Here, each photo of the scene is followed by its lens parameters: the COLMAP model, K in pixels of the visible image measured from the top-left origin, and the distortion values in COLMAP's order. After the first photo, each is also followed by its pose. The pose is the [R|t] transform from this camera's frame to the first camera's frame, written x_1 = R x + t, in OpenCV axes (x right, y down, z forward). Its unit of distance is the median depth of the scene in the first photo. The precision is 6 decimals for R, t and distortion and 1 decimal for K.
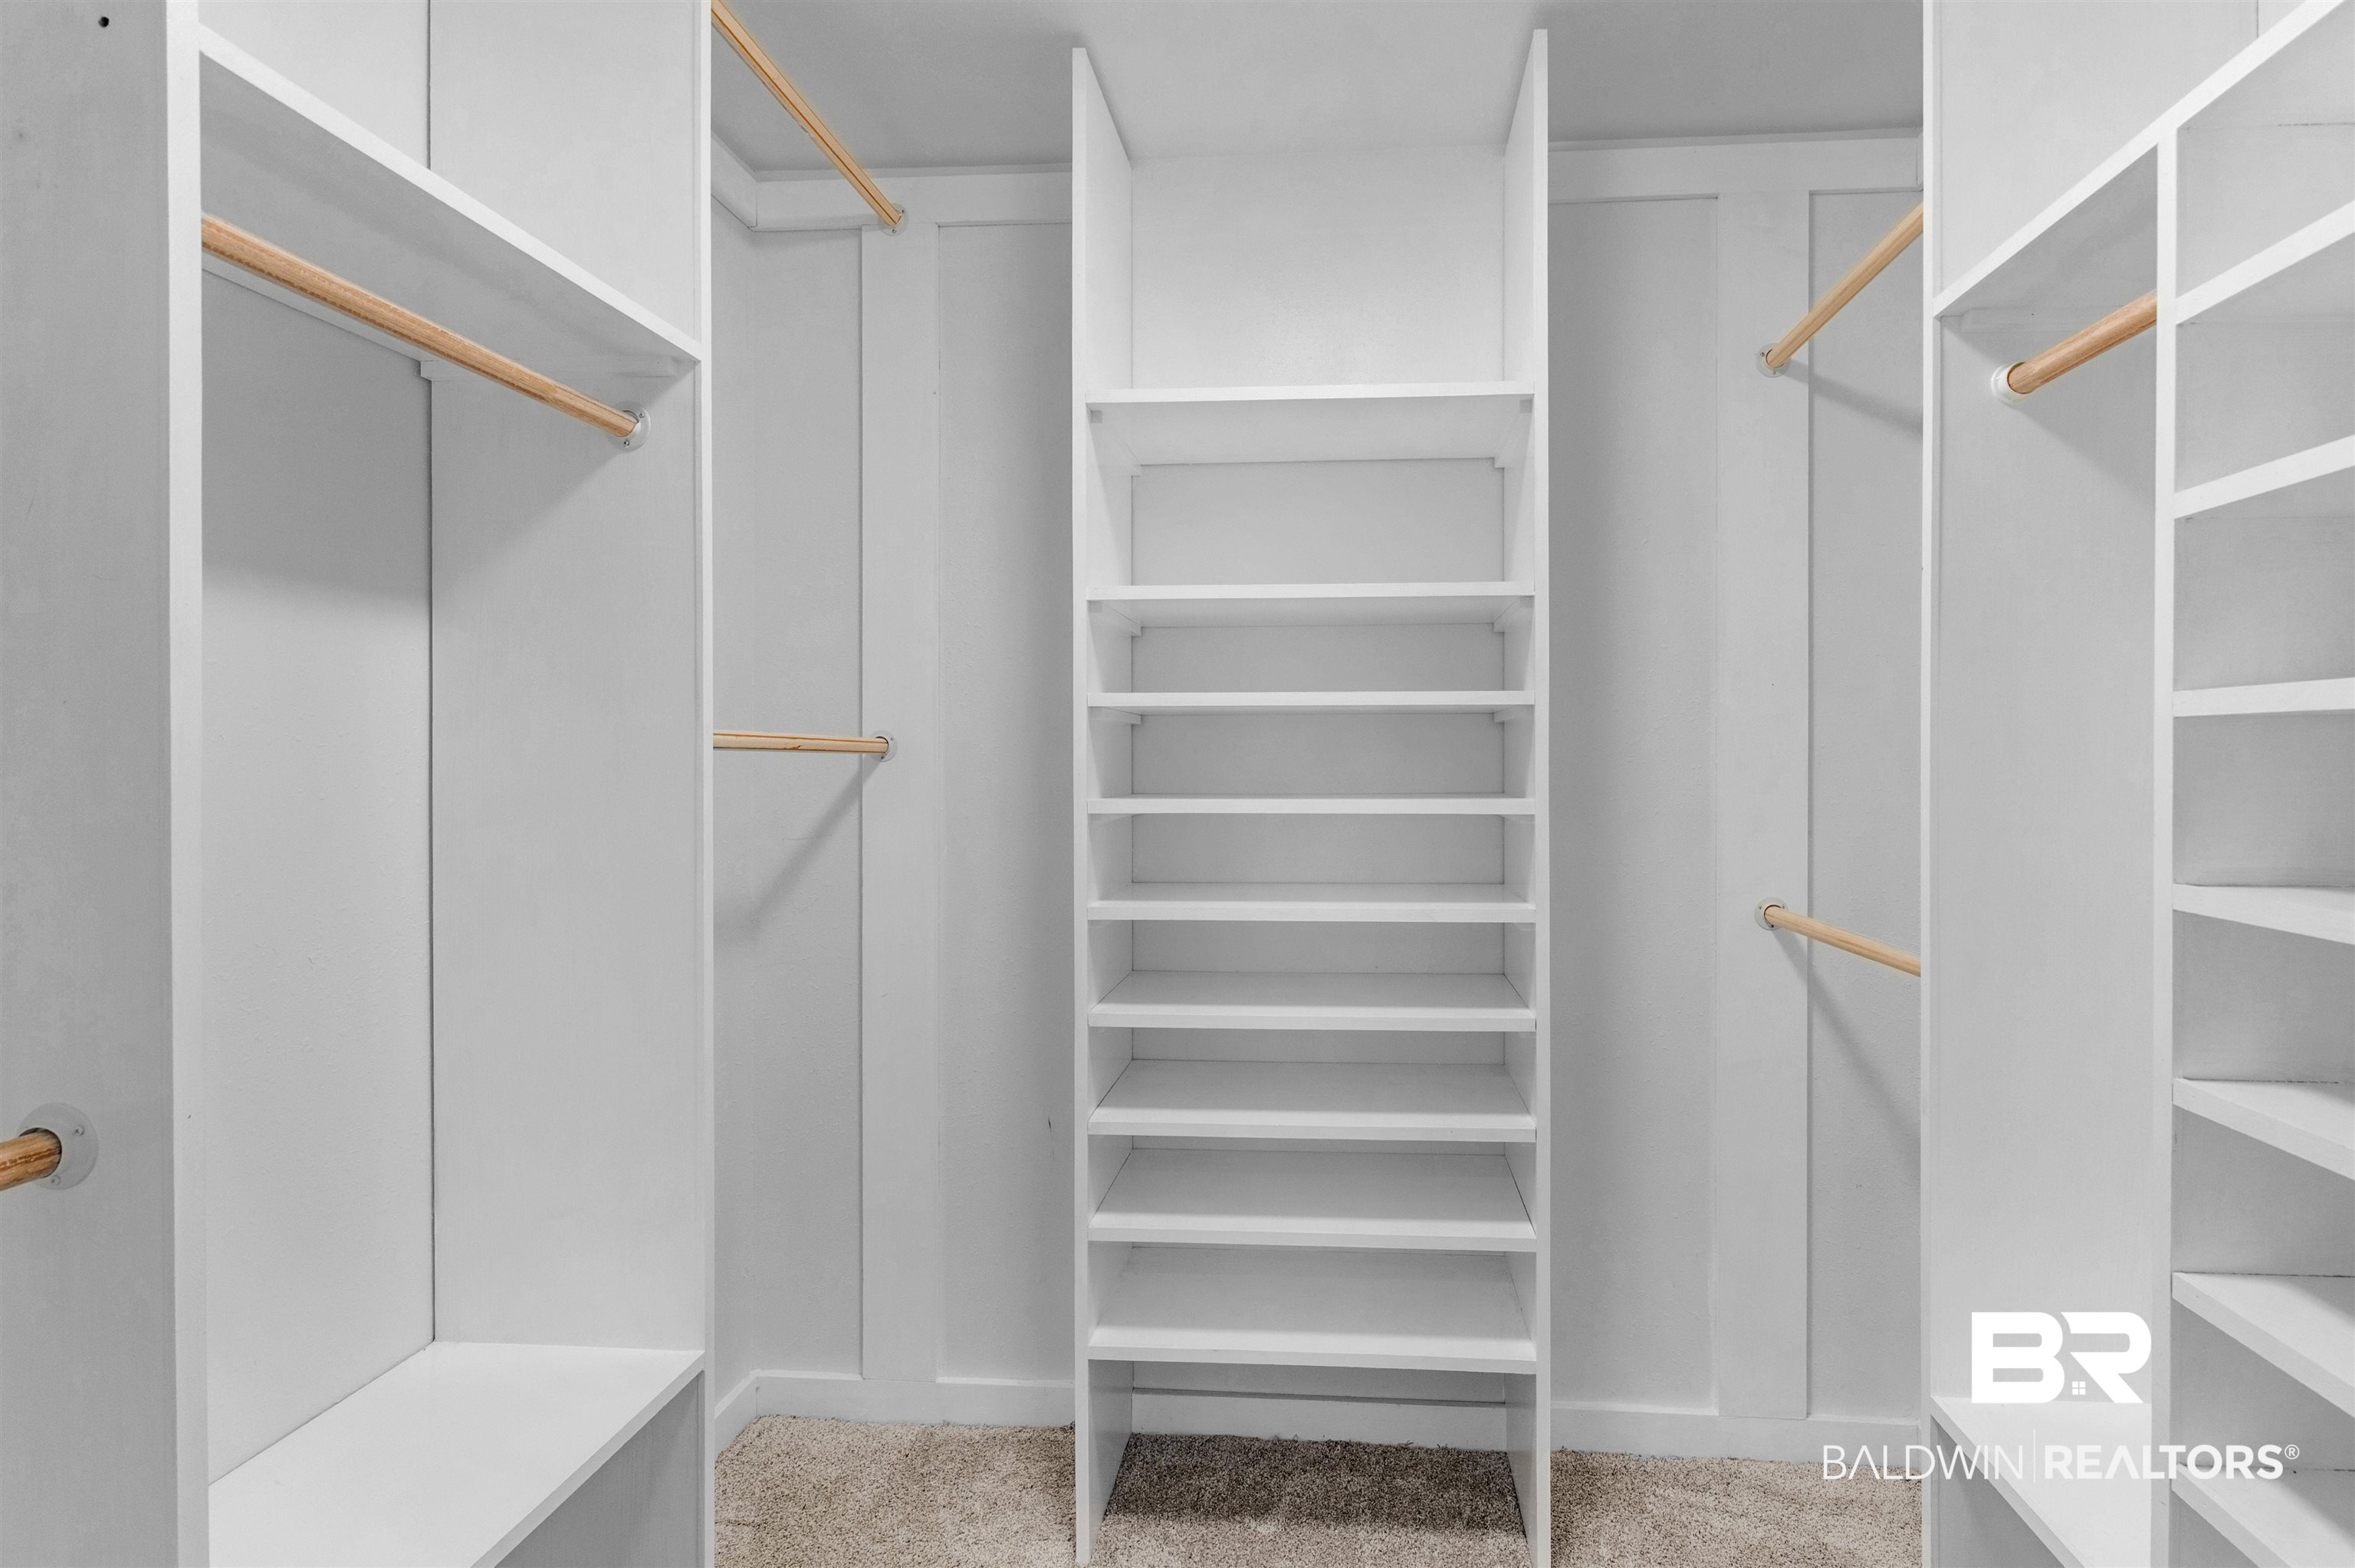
lens RADIAL K [[1074.0, 0, 1182.2], [0, 1074.0, 776.7], [0, 0, 1]] dist [0.003013, -0.002607]
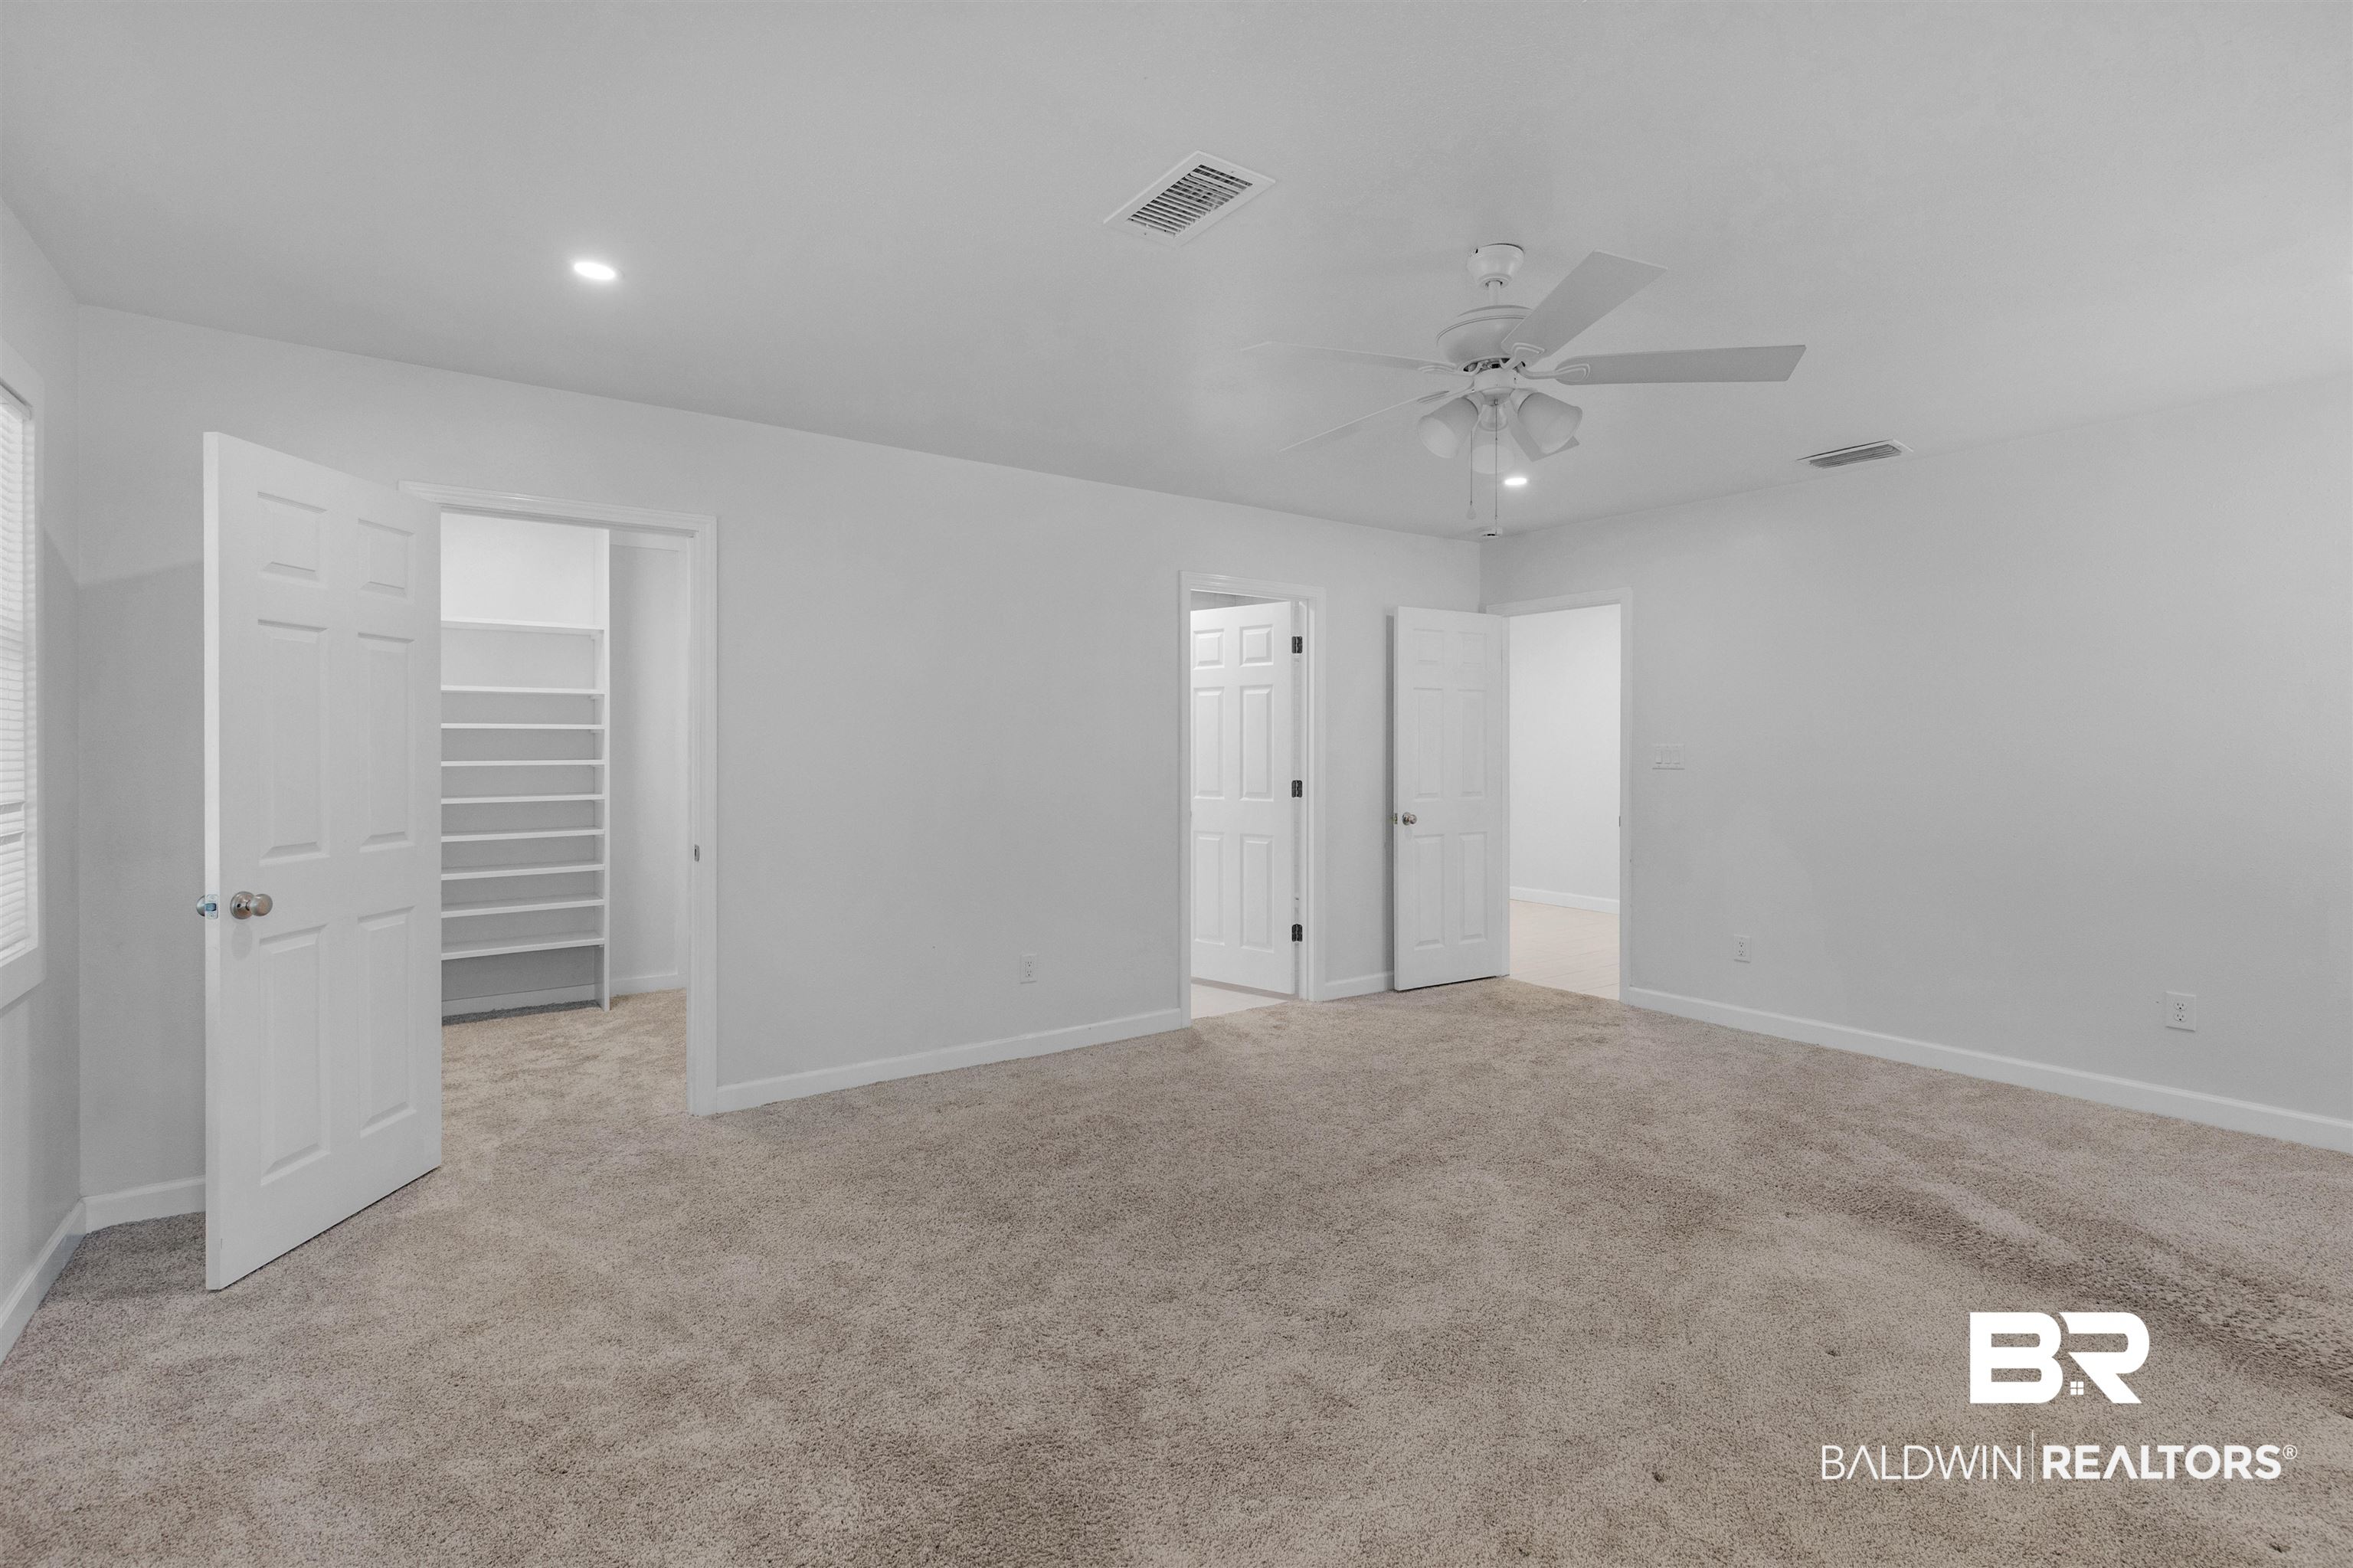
lens RADIAL K [[1073.3, 0, 1183.3], [0, 1073.3, 775.3], [0, 0, 1]] dist [0.003013, -0.002607]
pose [[0.695781, -0.007028, 0.718220, -0.710987], [0.005520, 0.999975, 0.004437, 0.057728], [-0.718233, 0.000877, 0.695802, -2.270340]]
